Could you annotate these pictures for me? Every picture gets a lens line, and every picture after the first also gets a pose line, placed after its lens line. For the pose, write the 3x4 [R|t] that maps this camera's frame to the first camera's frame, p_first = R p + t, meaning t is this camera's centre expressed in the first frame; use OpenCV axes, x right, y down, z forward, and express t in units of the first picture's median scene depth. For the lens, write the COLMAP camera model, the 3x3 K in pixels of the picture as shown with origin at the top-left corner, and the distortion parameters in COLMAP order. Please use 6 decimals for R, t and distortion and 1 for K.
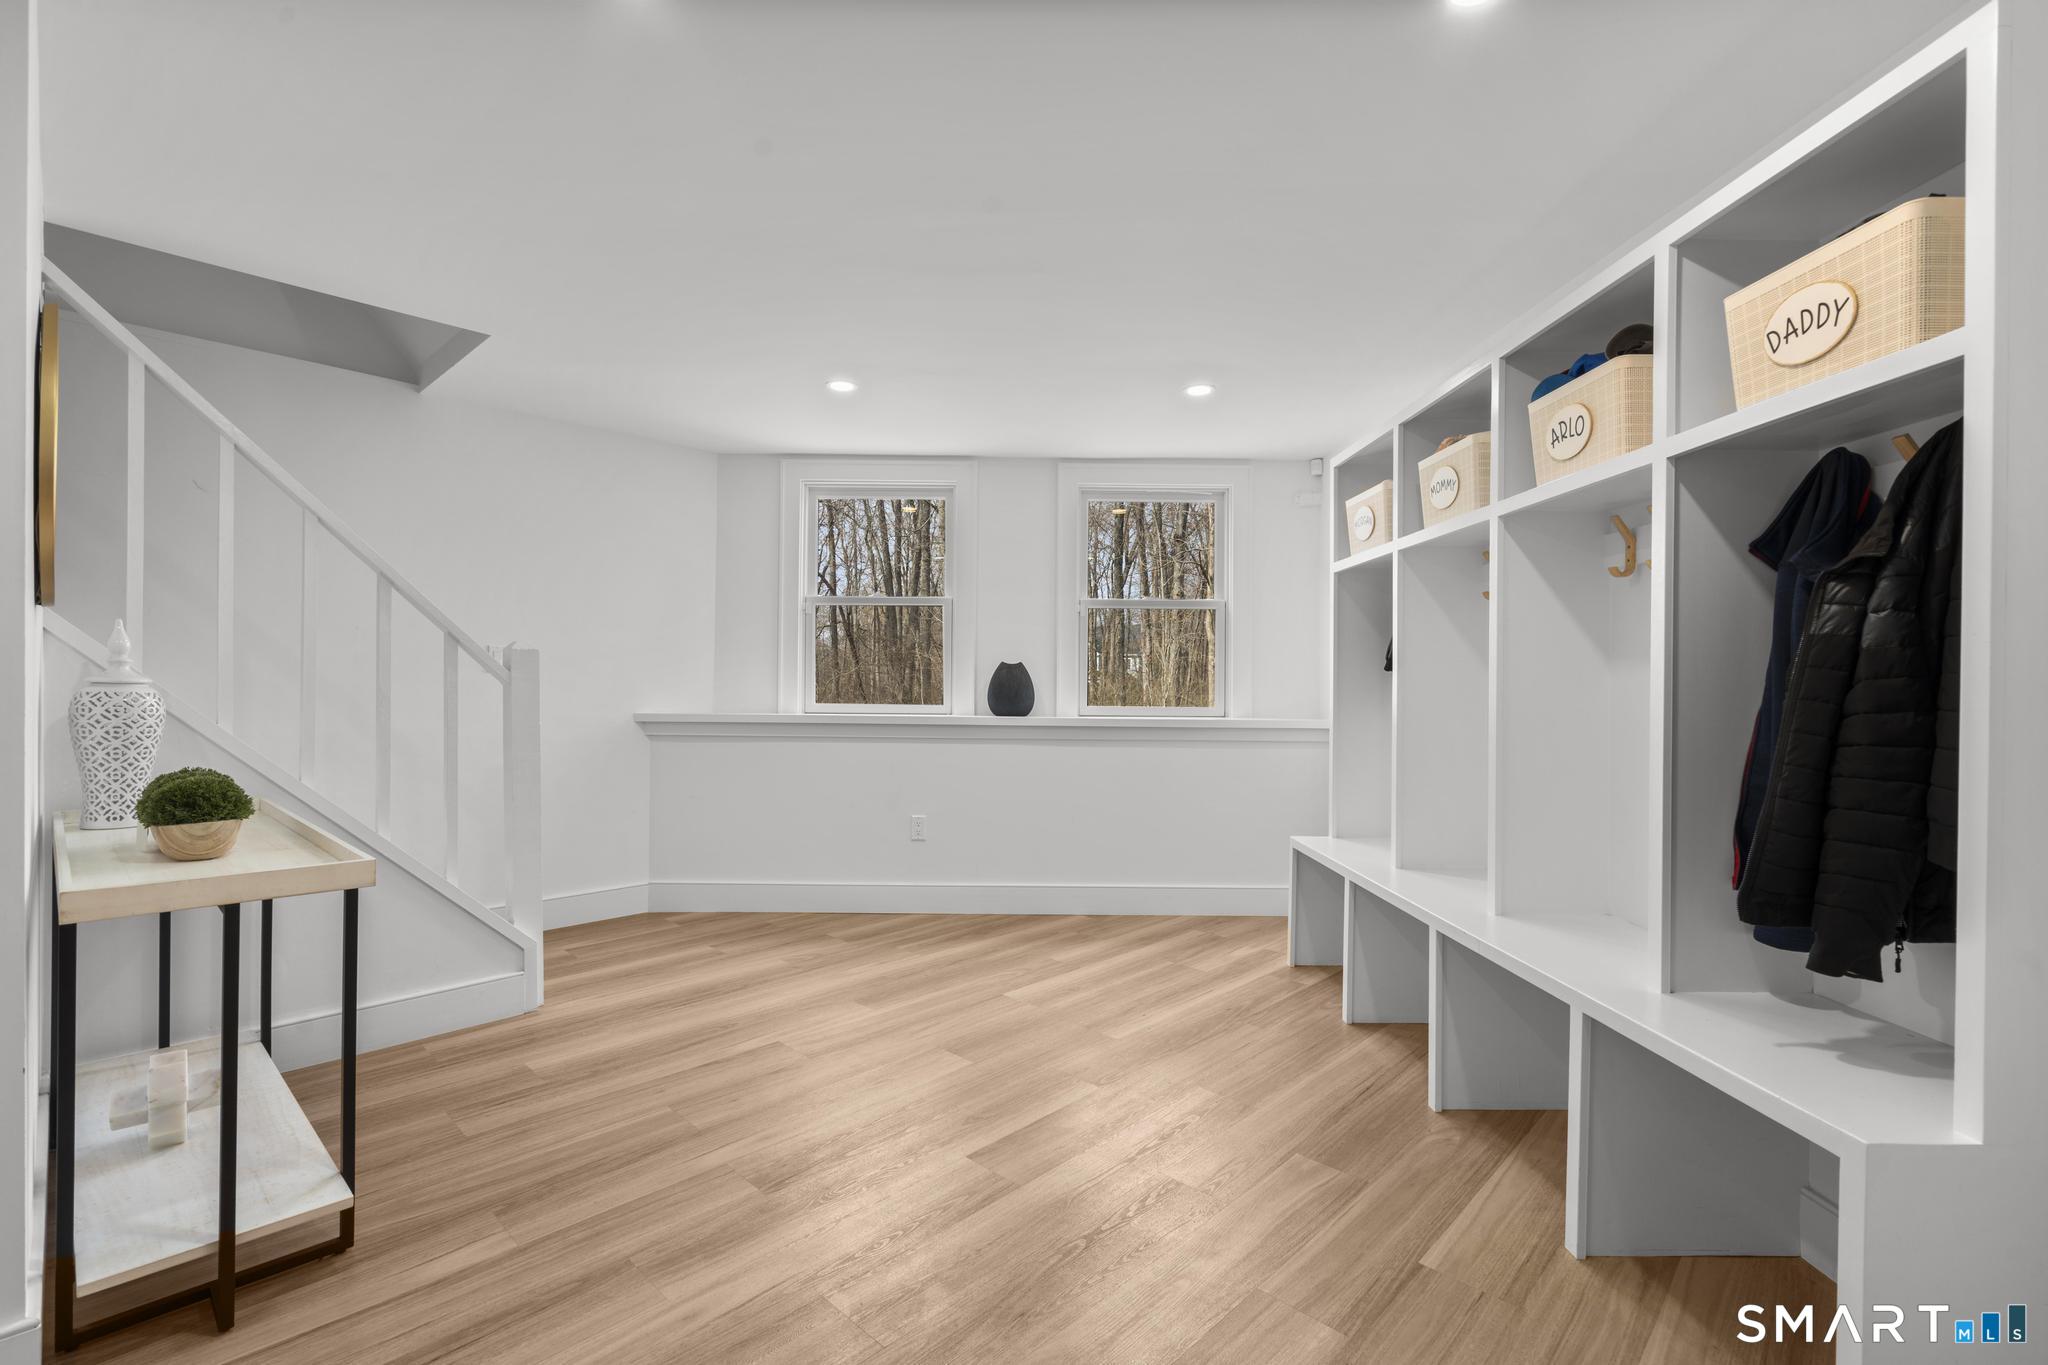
lens RADIAL K [[912.9, 0, 1021.8], [0, 912.9, 684.7], [0, 0, 1]] dist [0.001557, -0.000104]
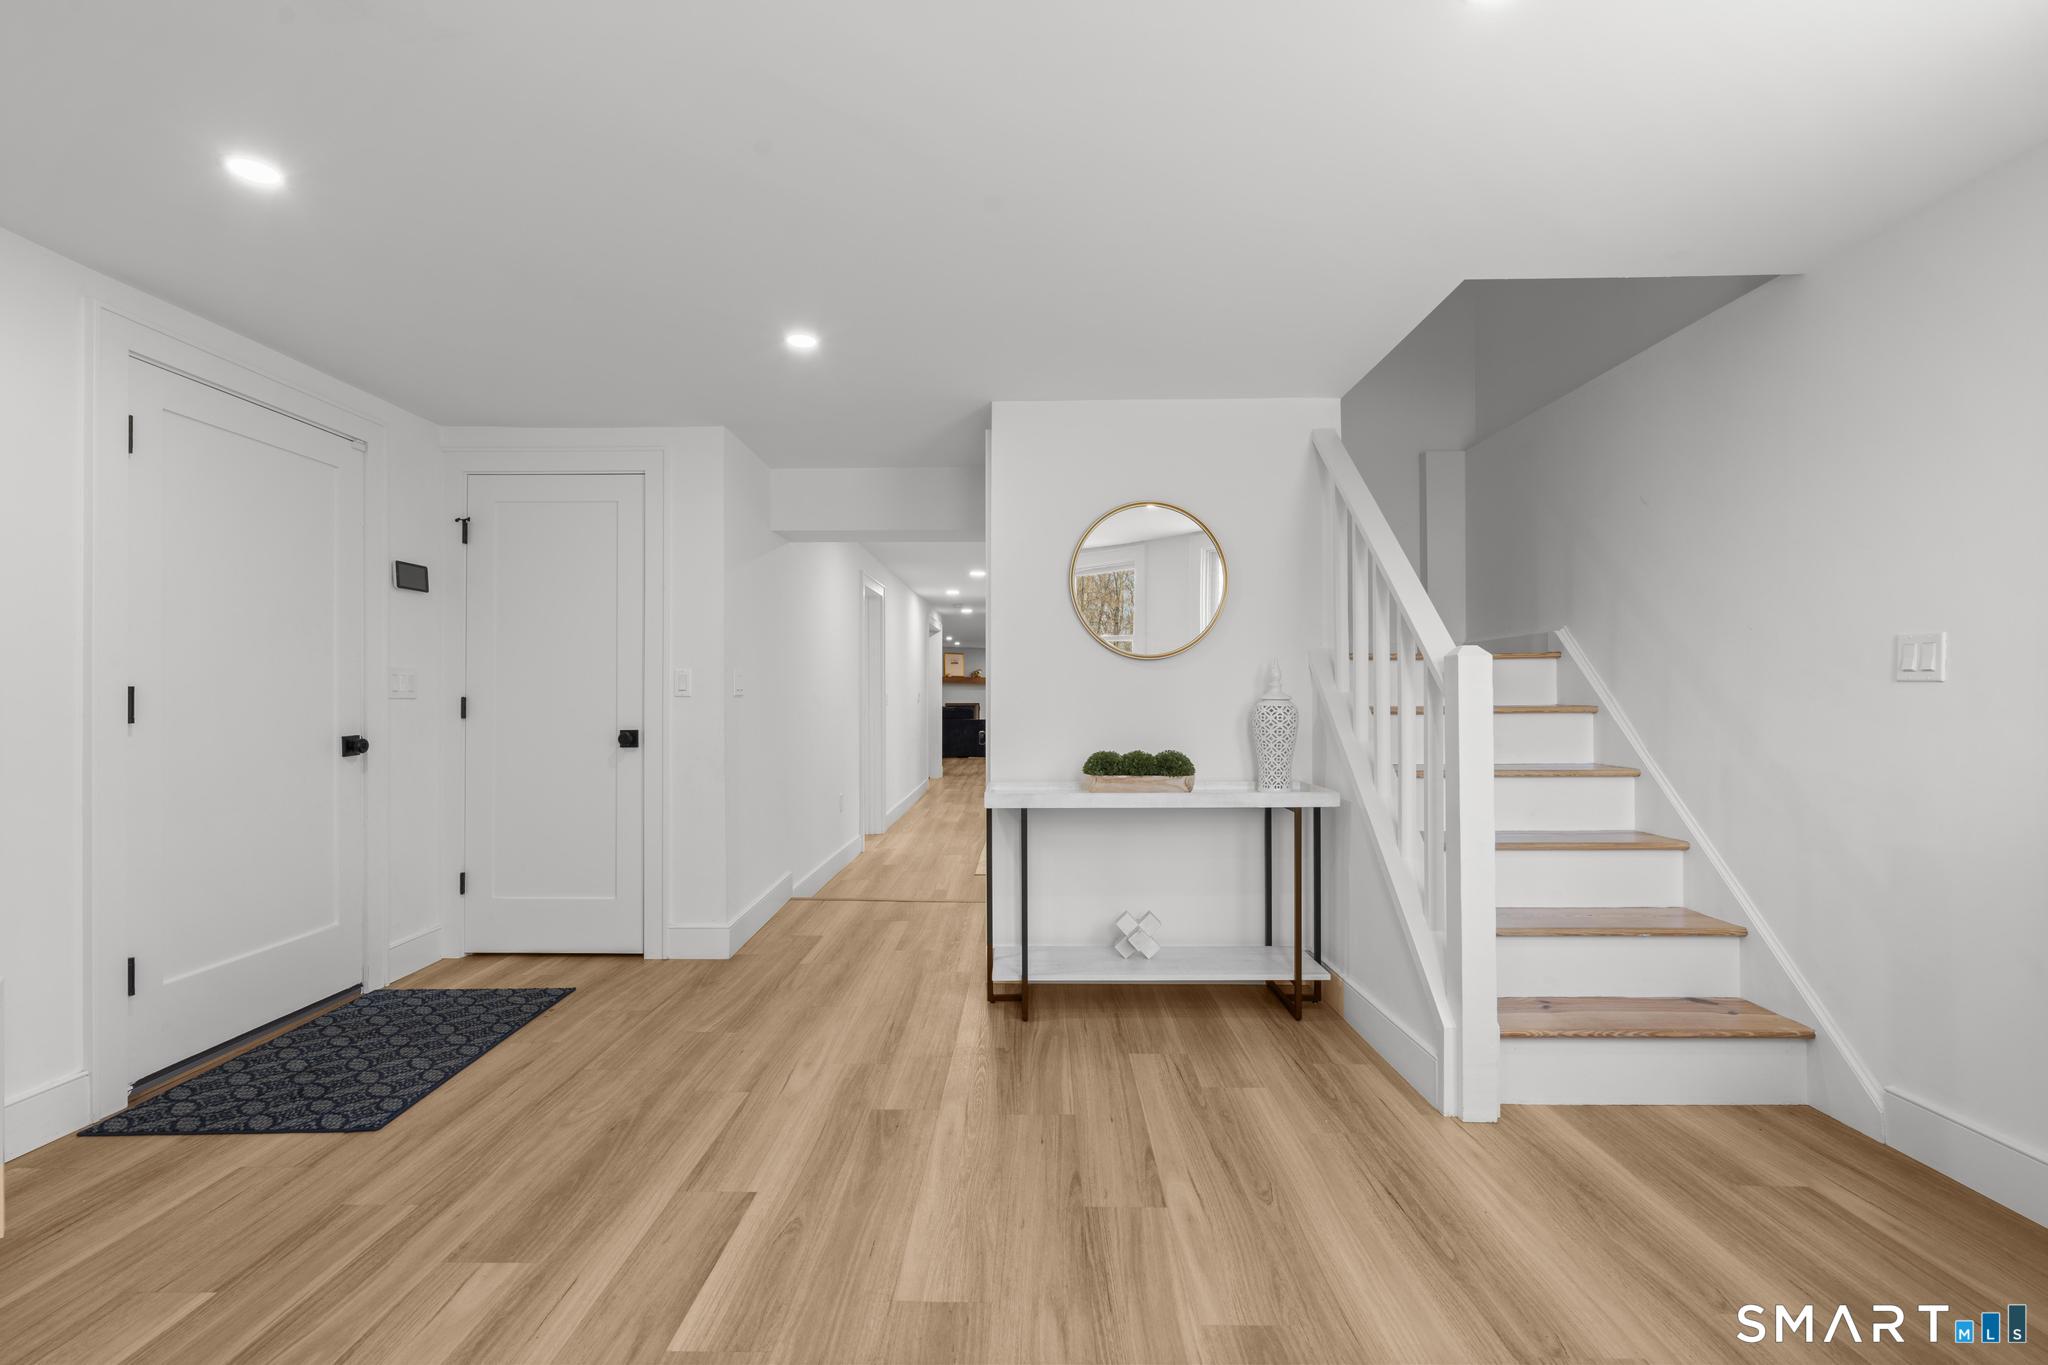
lens RADIAL K [[912.9, 0, 1023.0], [0, 912.9, 691.3], [0, 0, 1]] dist [0.001557, -0.000104]
pose [[-0.730260, -0.014668, -0.683012, 0.350372], [-0.003945, 0.999843, -0.017254, 0.005365], [0.683158, -0.009905, -0.730204, 1.671128]]
